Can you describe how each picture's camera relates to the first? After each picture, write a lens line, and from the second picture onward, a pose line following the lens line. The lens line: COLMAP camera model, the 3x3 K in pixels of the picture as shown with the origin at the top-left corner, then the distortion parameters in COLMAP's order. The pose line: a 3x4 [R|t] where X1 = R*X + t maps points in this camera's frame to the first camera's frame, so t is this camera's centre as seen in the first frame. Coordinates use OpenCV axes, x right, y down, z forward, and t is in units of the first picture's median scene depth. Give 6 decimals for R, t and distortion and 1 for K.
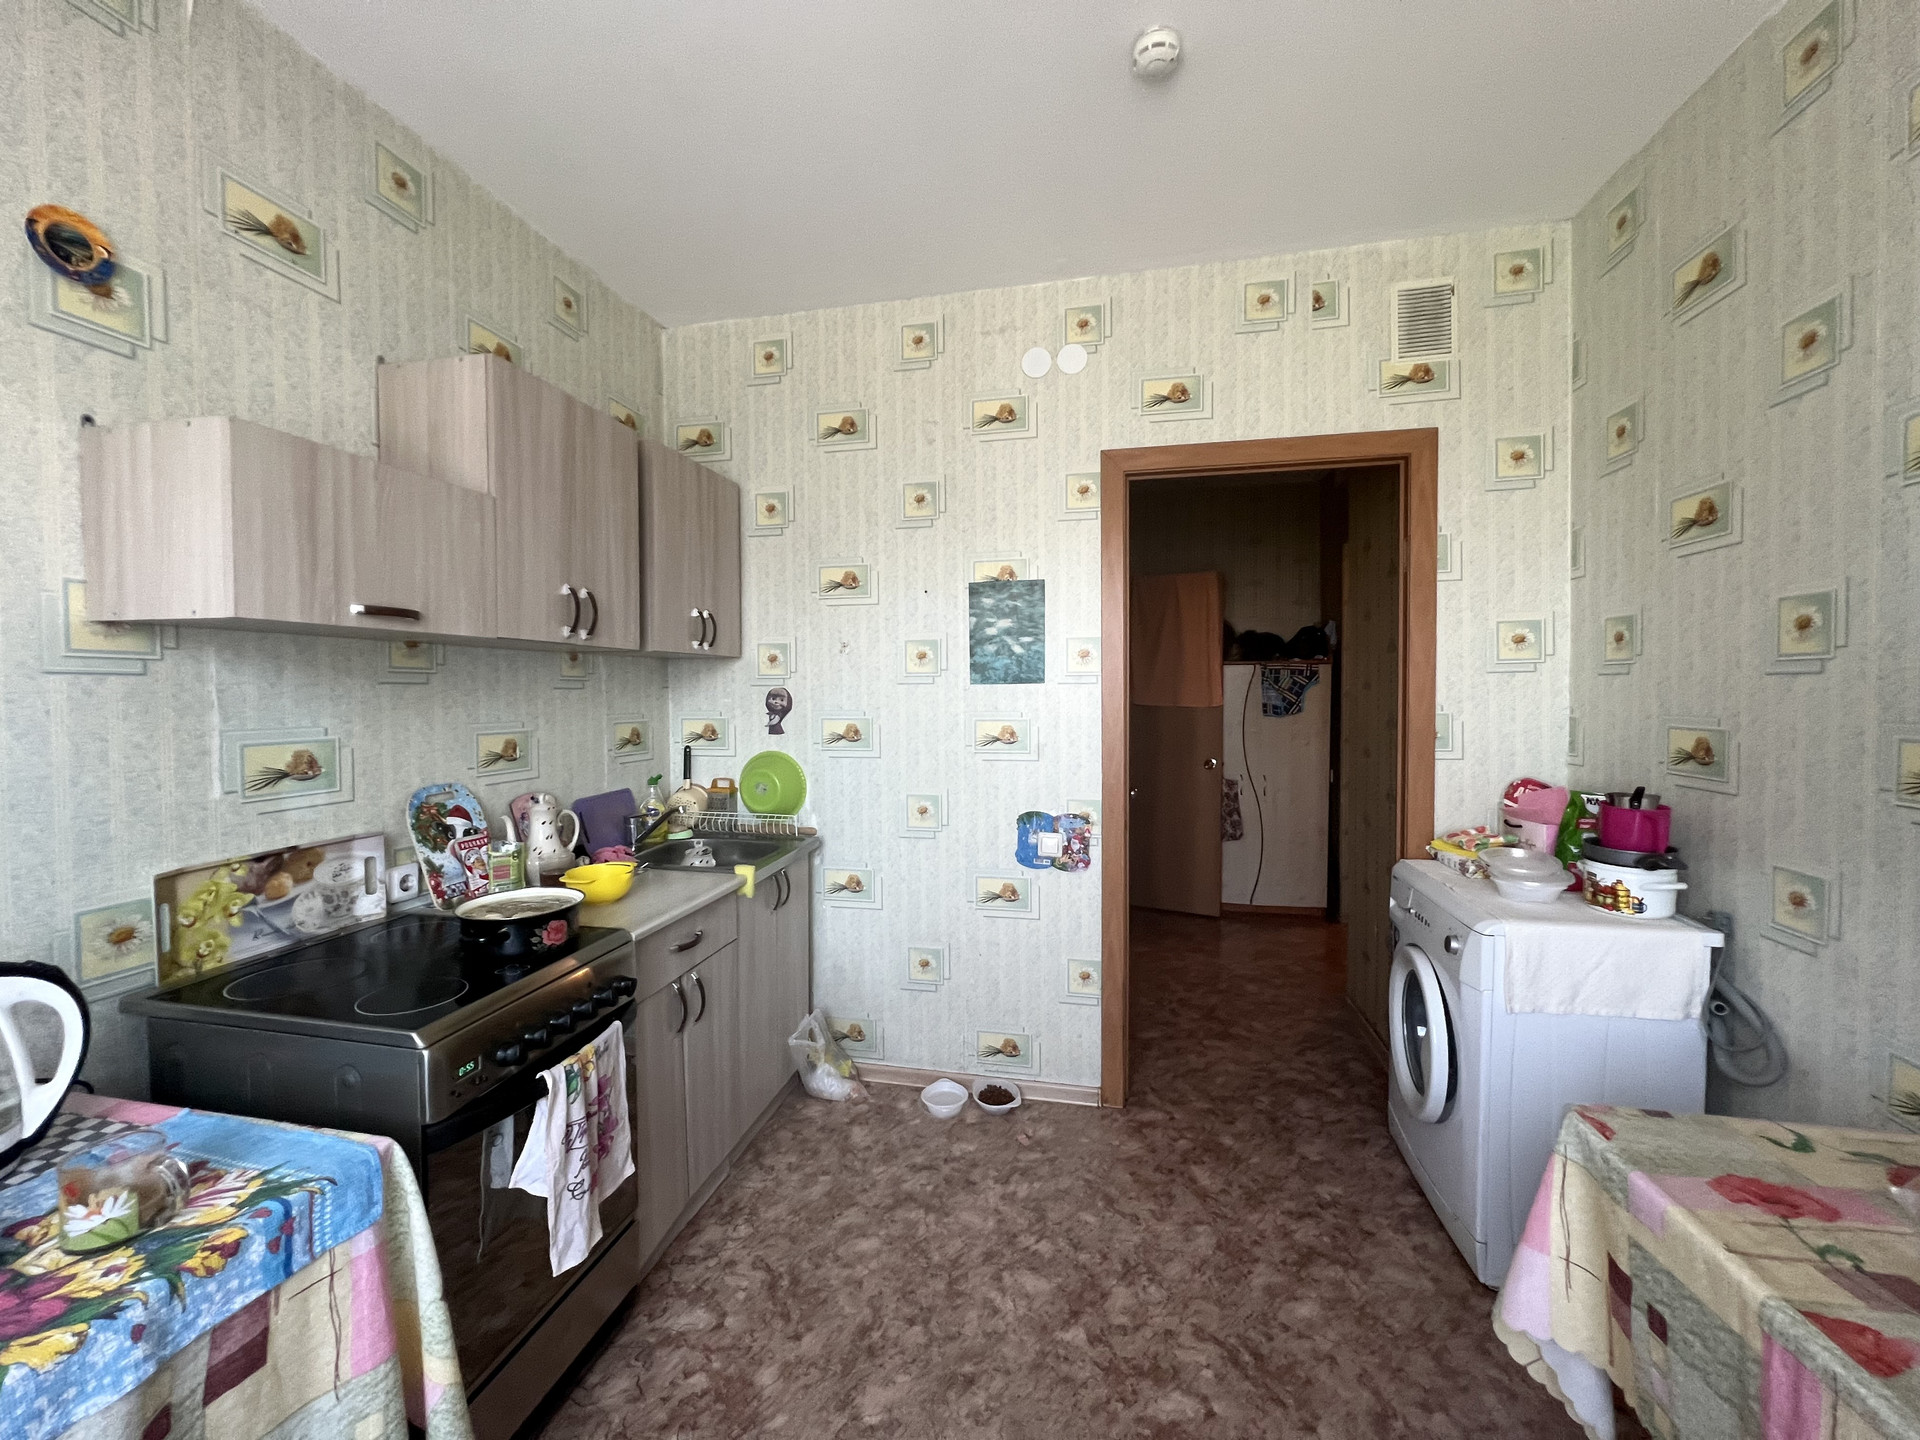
lens RADIAL K [[769.4, 0, 952.0], [0, 769.4, 715.0], [0, 0, 1]] dist [-0.004461, 0.000872]
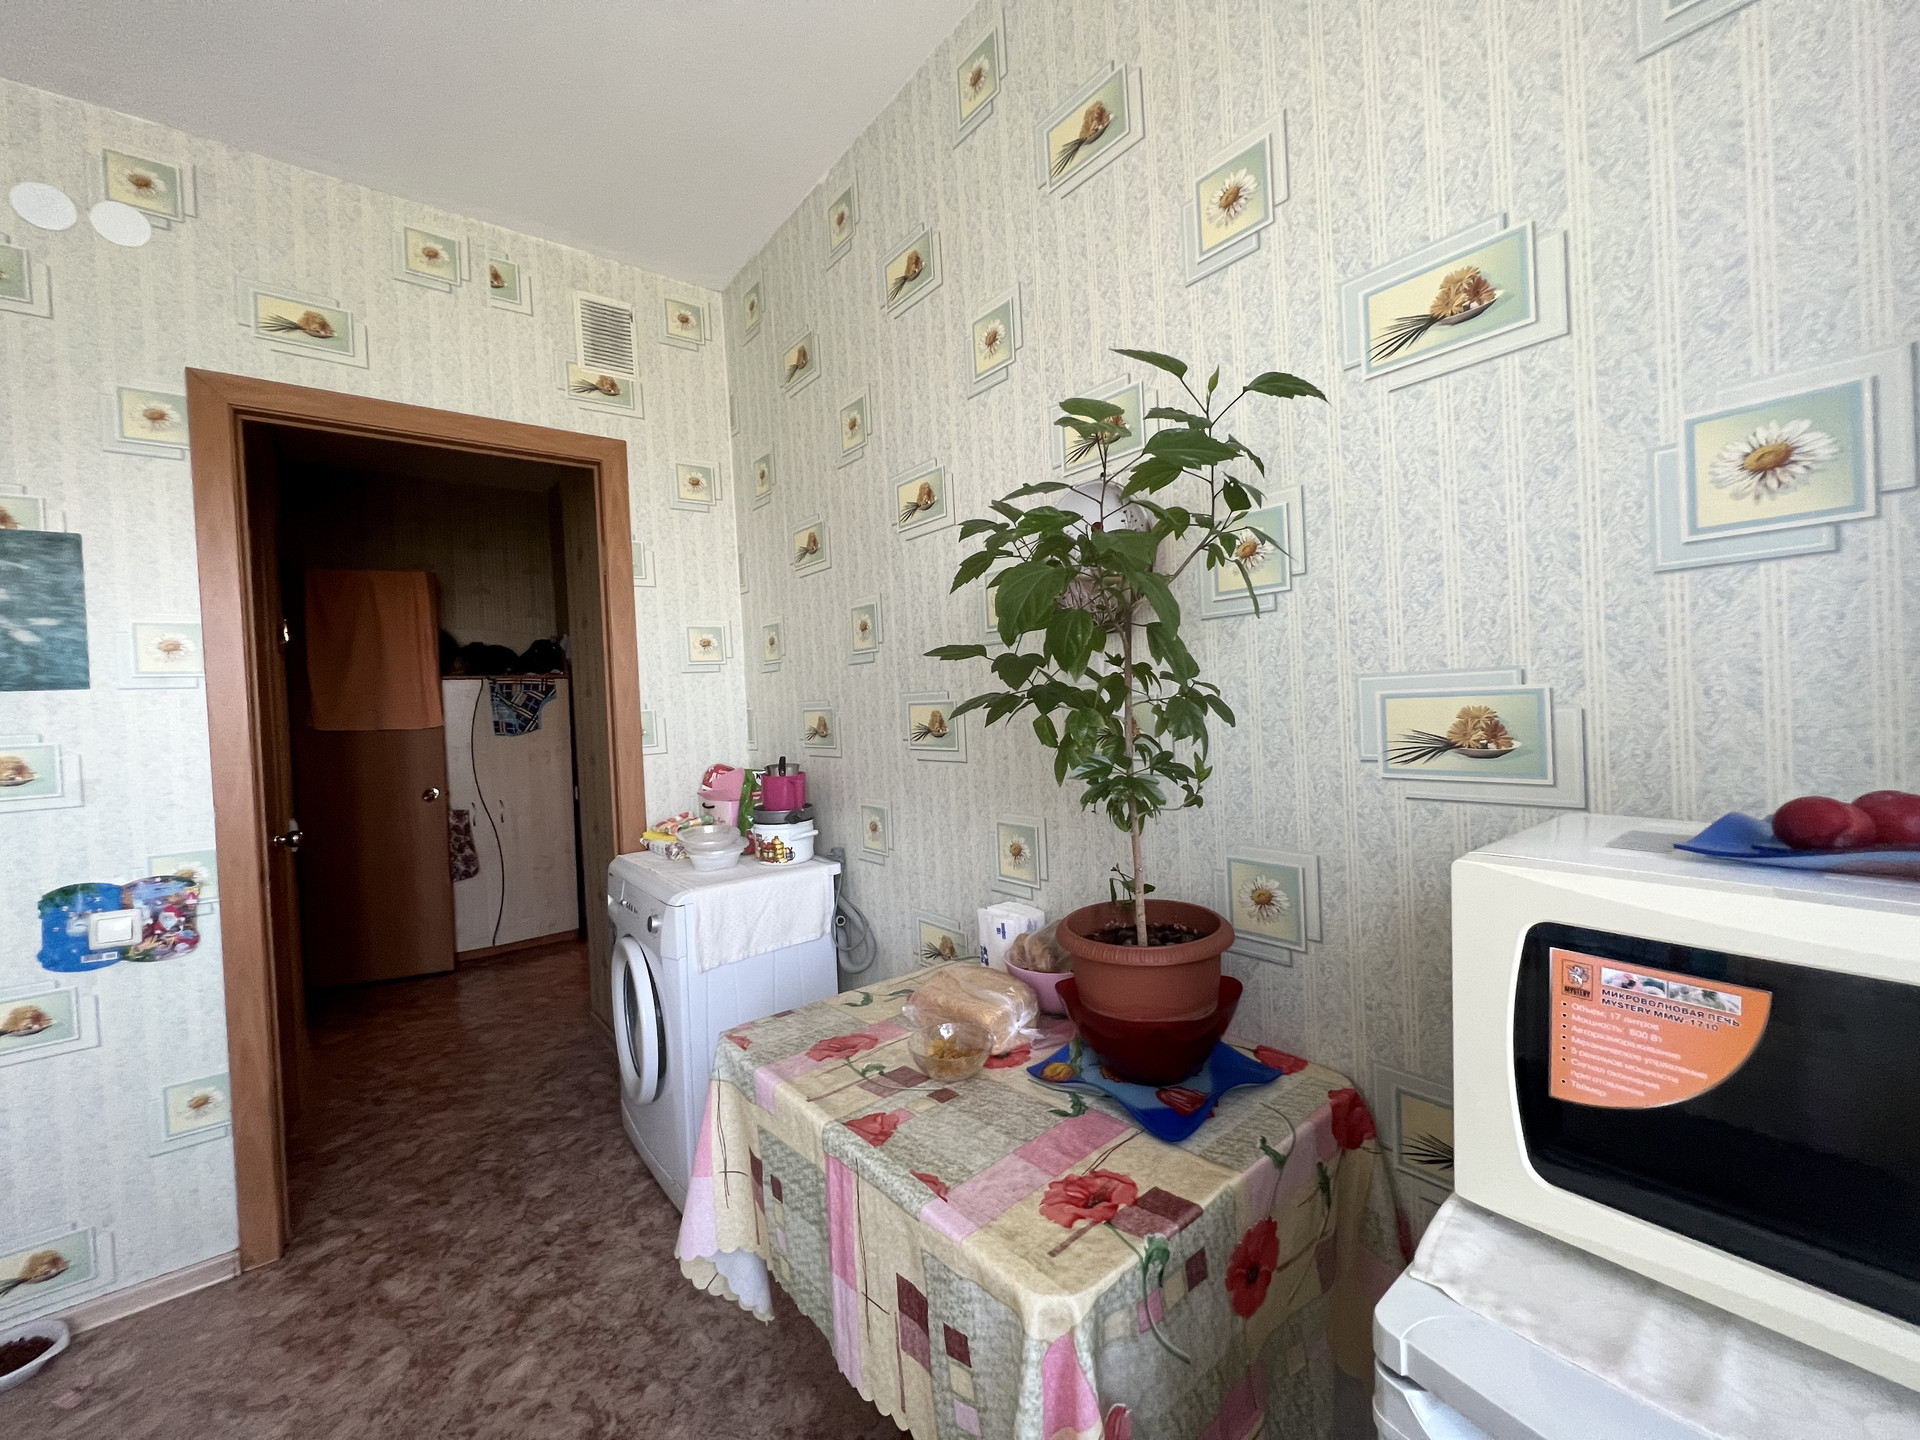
lens RADIAL K [[777.2, 0, 952.3], [0, 777.2, 715.1], [0, 0, 1]] dist [-0.001721, 0.000315]
pose [[0.635018, -0.039229, 0.771501, 0.099471], [0.067179, 0.997731, -0.004562, 0.045143], [-0.769571, 0.054726, 0.636212, -0.005875]]
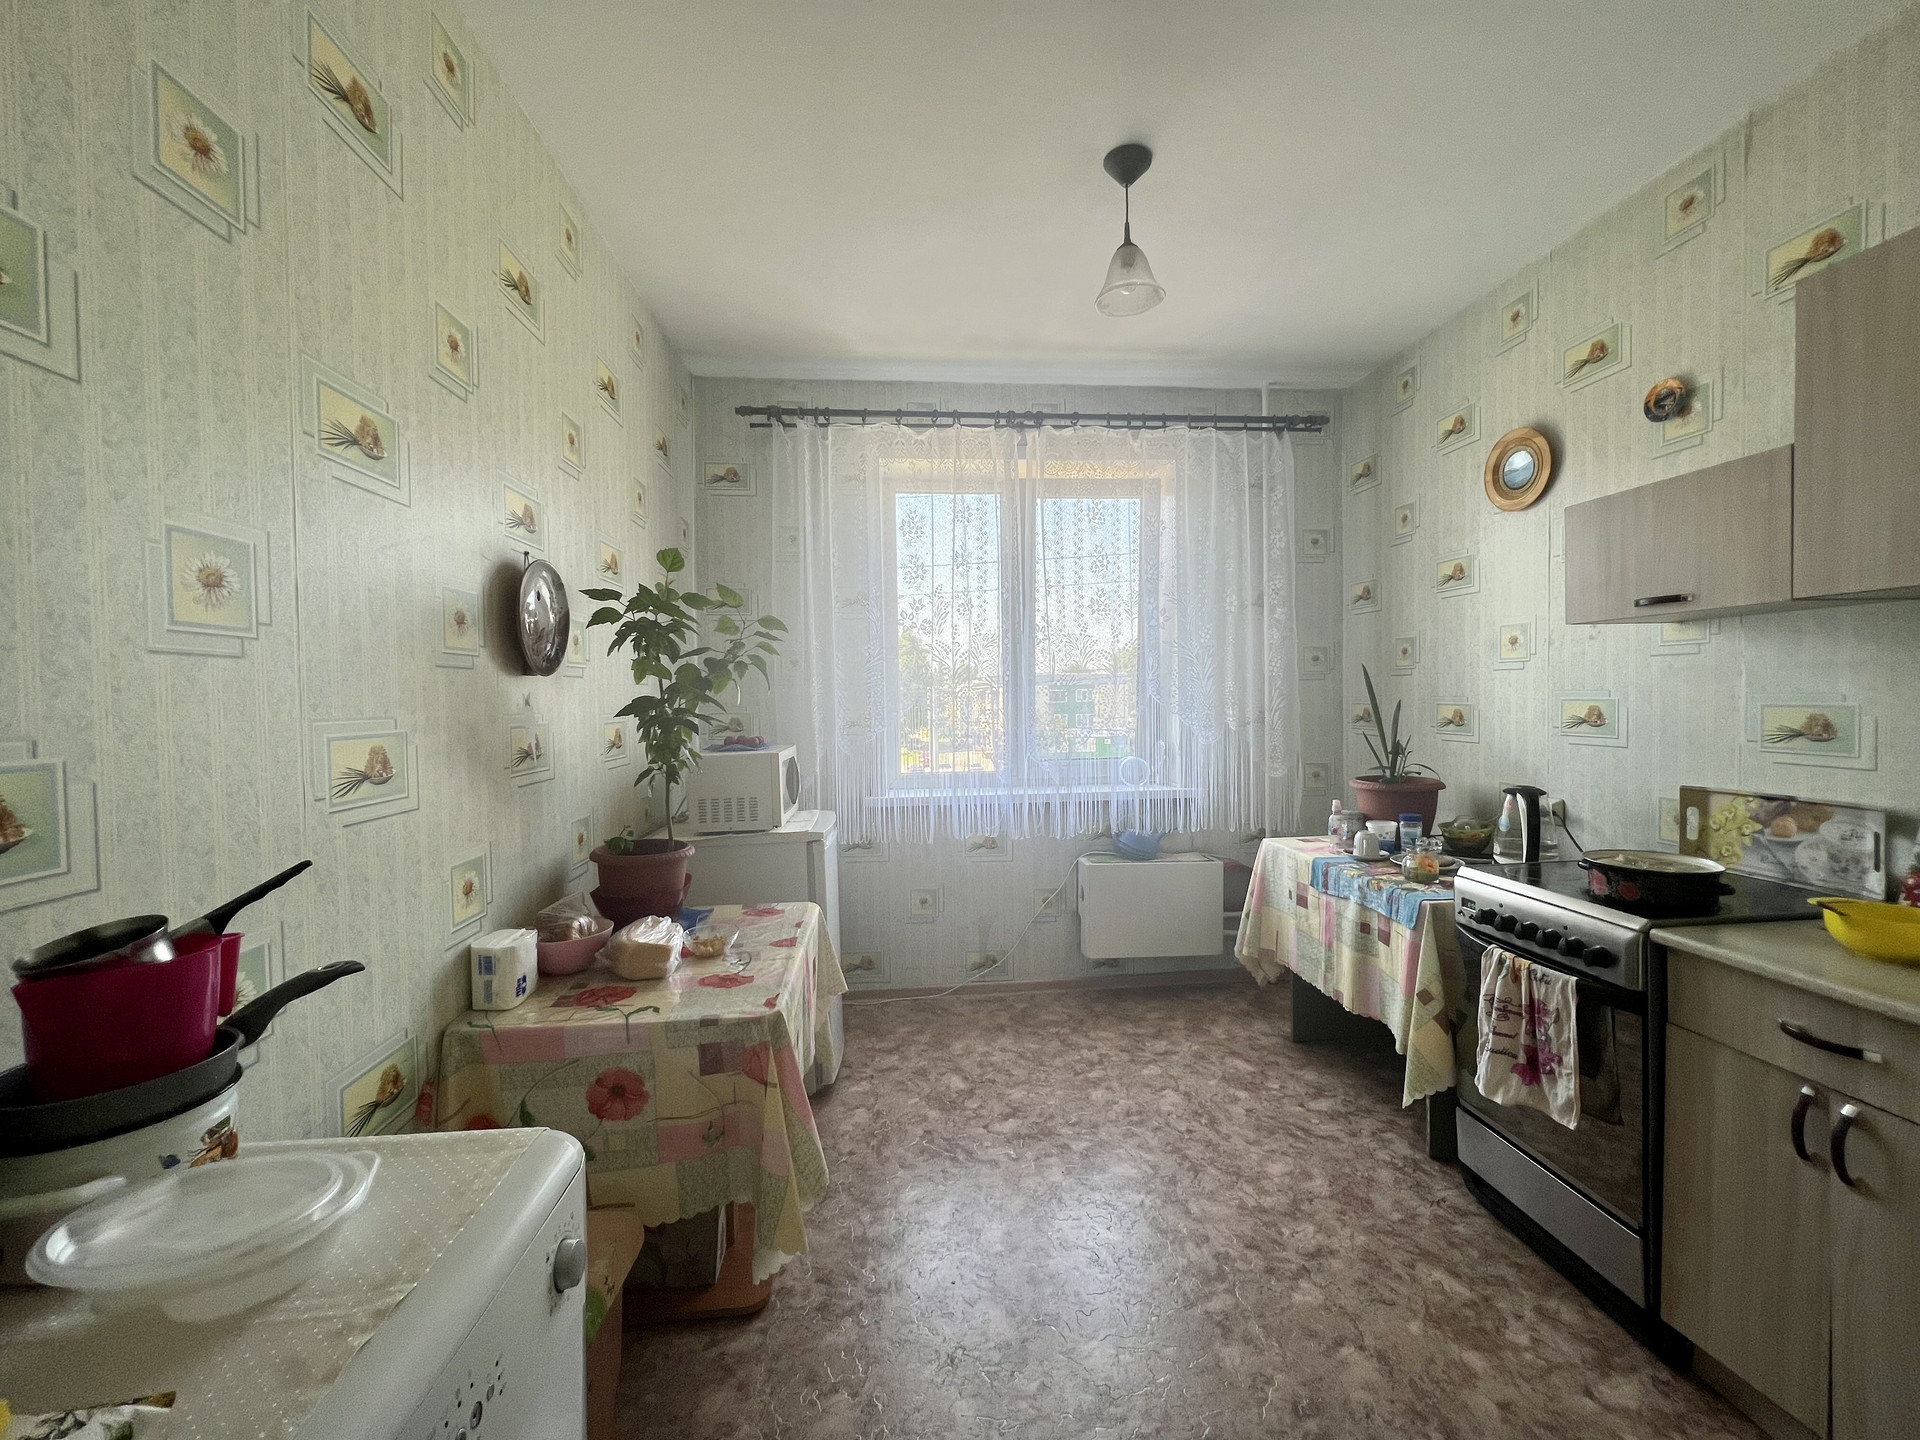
lens RADIAL K [[777.2, 0, 952.3], [0, 777.2, 715.1], [0, 0, 1]] dist [-0.001721, 0.000315]
pose [[-0.957597, 0.027229, -0.286822, 0.480160], [0.011552, 0.998352, 0.056210, -0.021462], [0.287880, 0.050513, -0.956333, 1.235911]]
